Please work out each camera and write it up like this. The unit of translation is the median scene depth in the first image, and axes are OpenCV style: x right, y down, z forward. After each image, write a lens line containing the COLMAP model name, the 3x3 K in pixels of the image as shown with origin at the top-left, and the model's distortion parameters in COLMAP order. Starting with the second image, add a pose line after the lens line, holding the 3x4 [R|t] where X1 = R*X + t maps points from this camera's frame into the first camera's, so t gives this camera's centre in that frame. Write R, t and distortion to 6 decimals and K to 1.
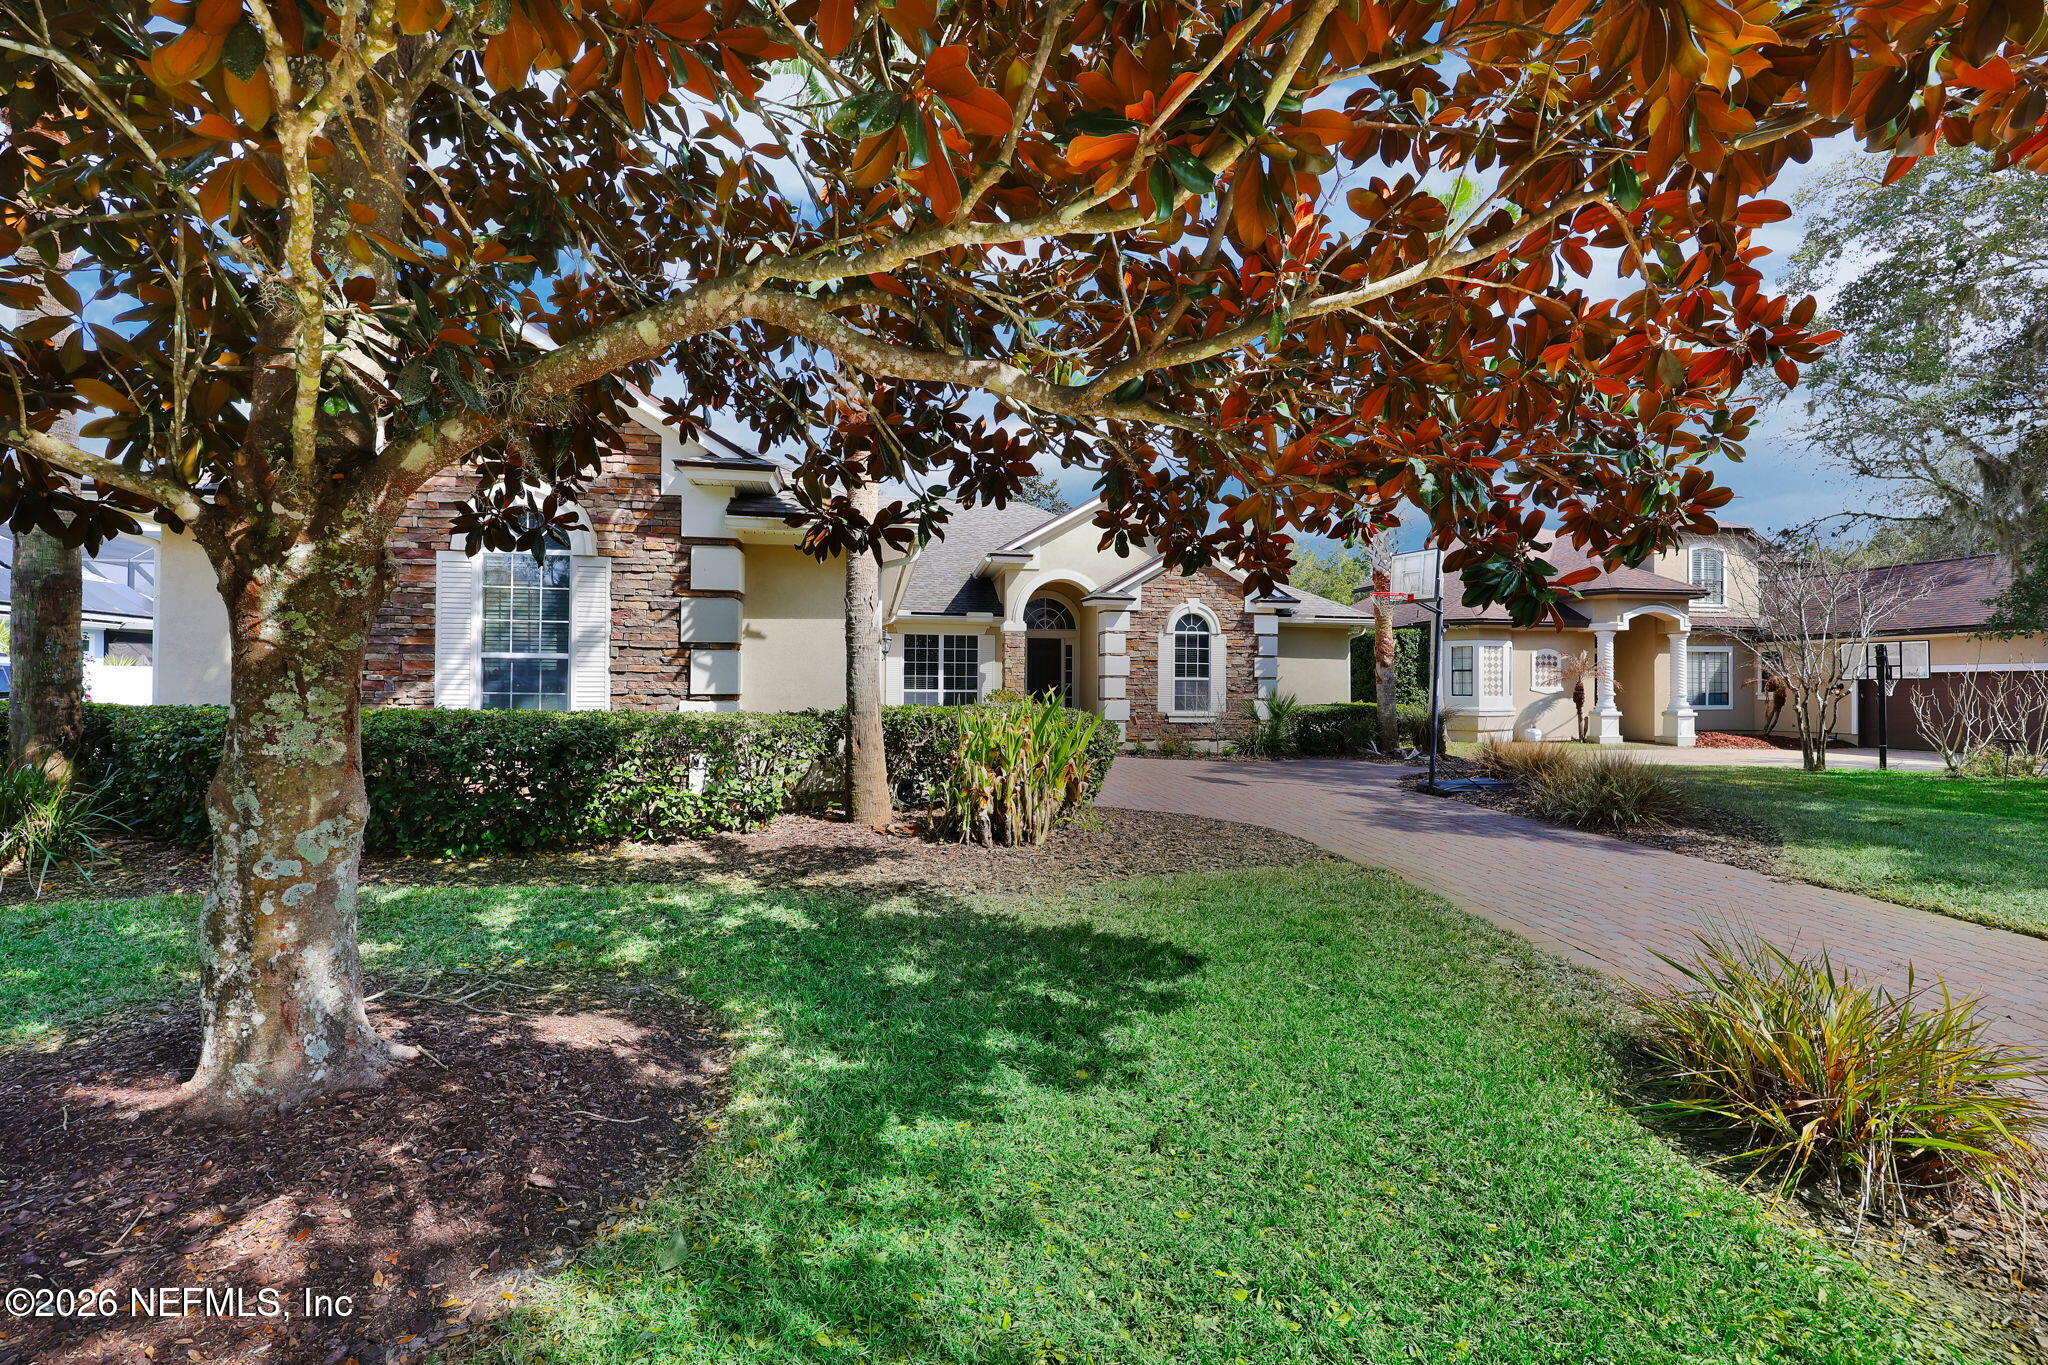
lens RADIAL K [[2208.6, 0, 1024.0], [0, 2208.6, 682.5], [0, 0, 1]] dist [0.002587, 0.002728]
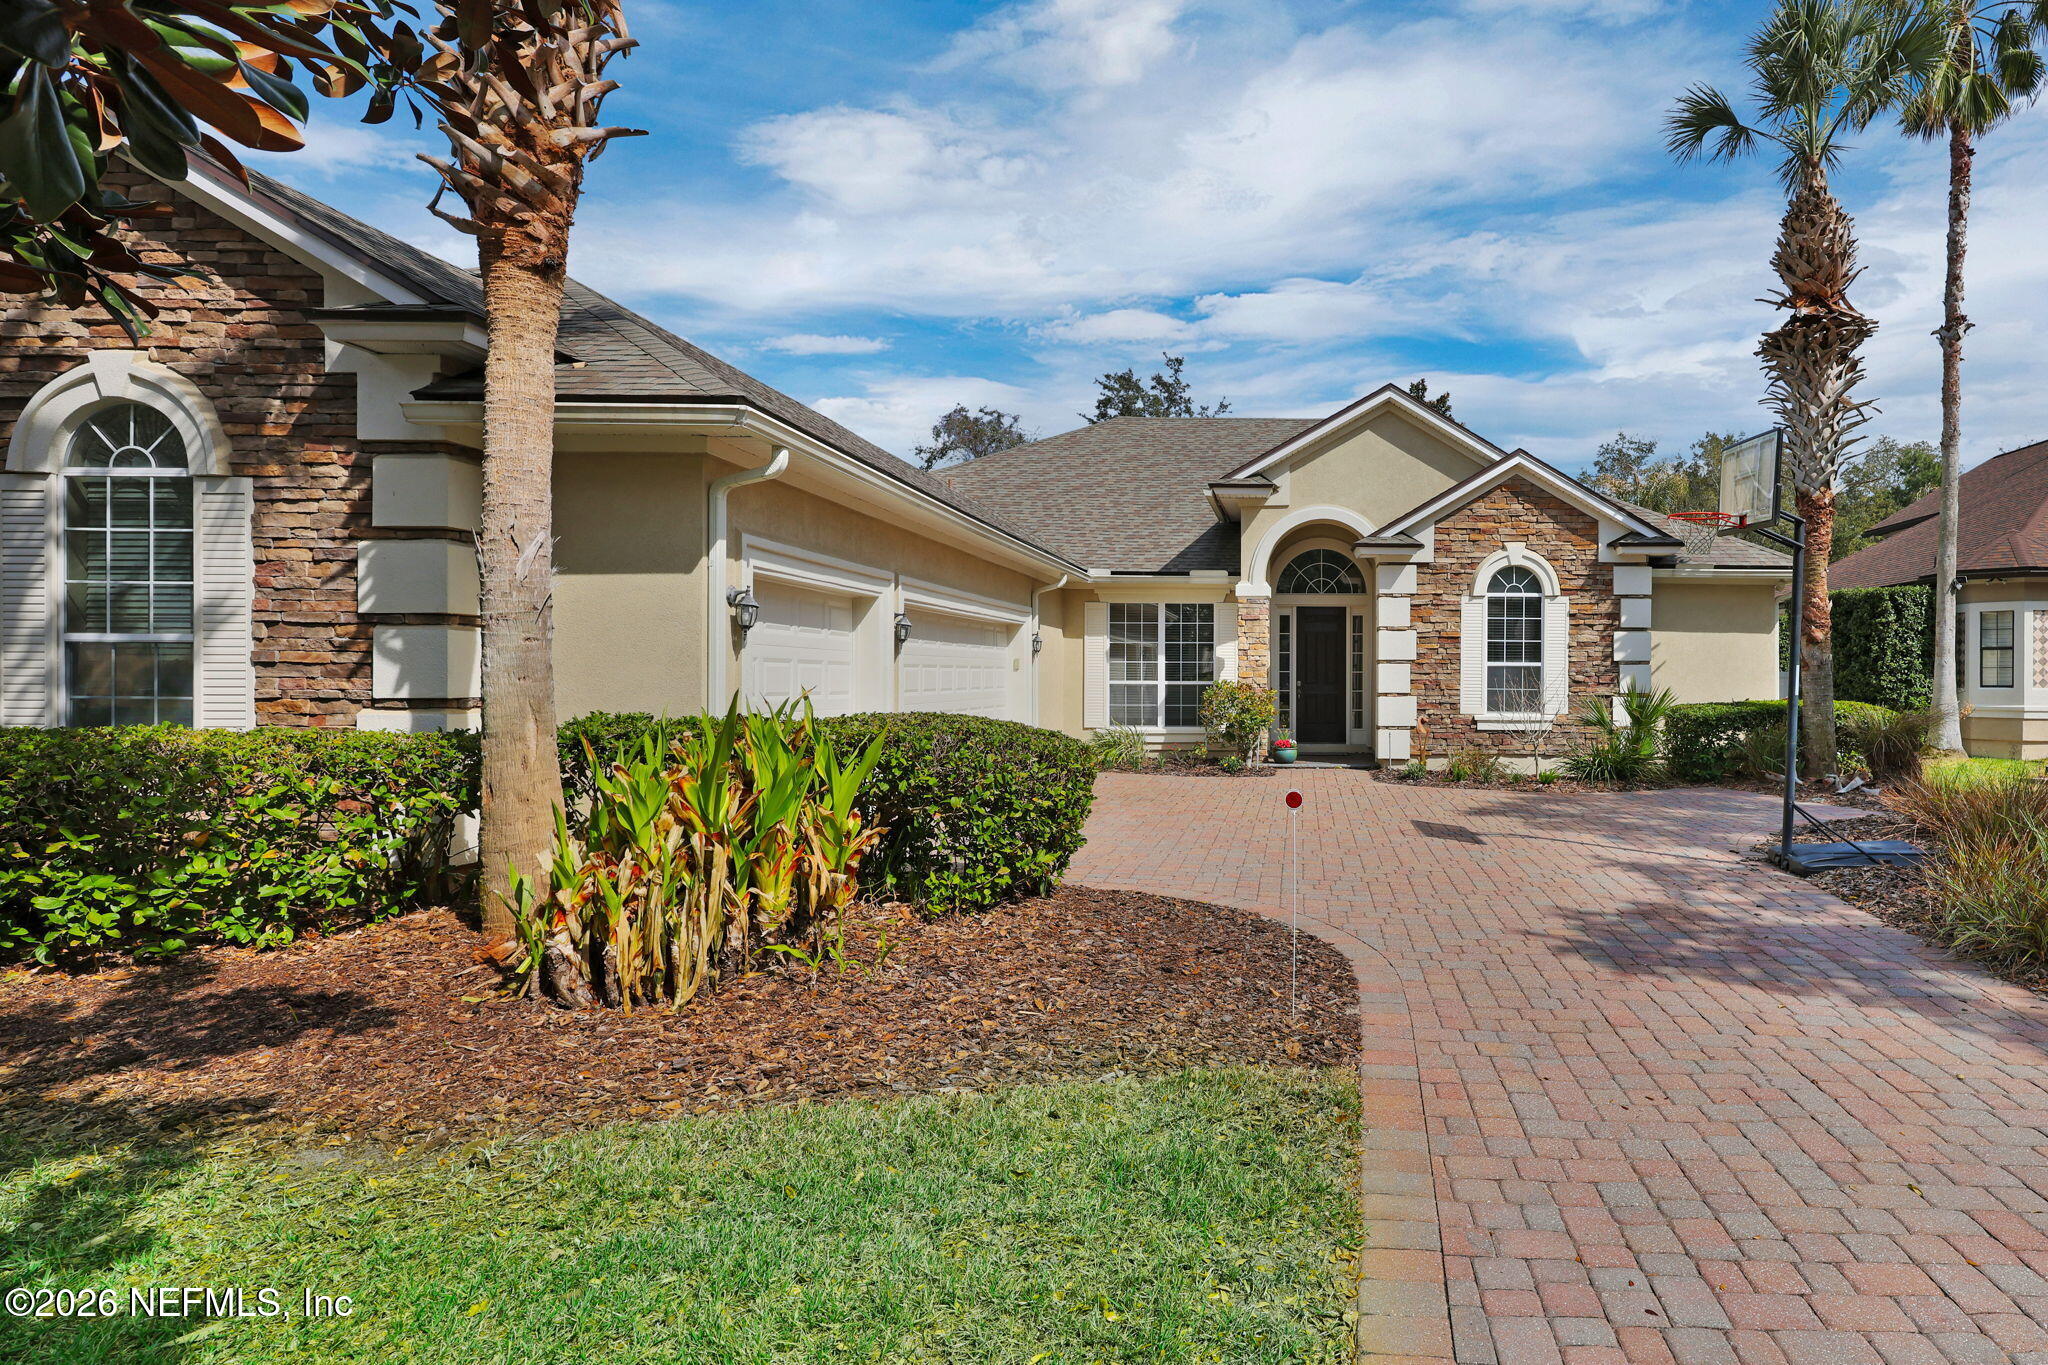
lens RADIAL K [[2208.6, 0, 1024.0], [0, 2208.6, 682.5], [0, 0, 1]] dist [0.002587, 0.002728]
pose [[0.950973, -0.002205, -0.309267, 0.141711], [0.004921, 0.999956, 0.008002, -0.002169], [0.309236, -0.009132, 0.950942, 0.322964]]
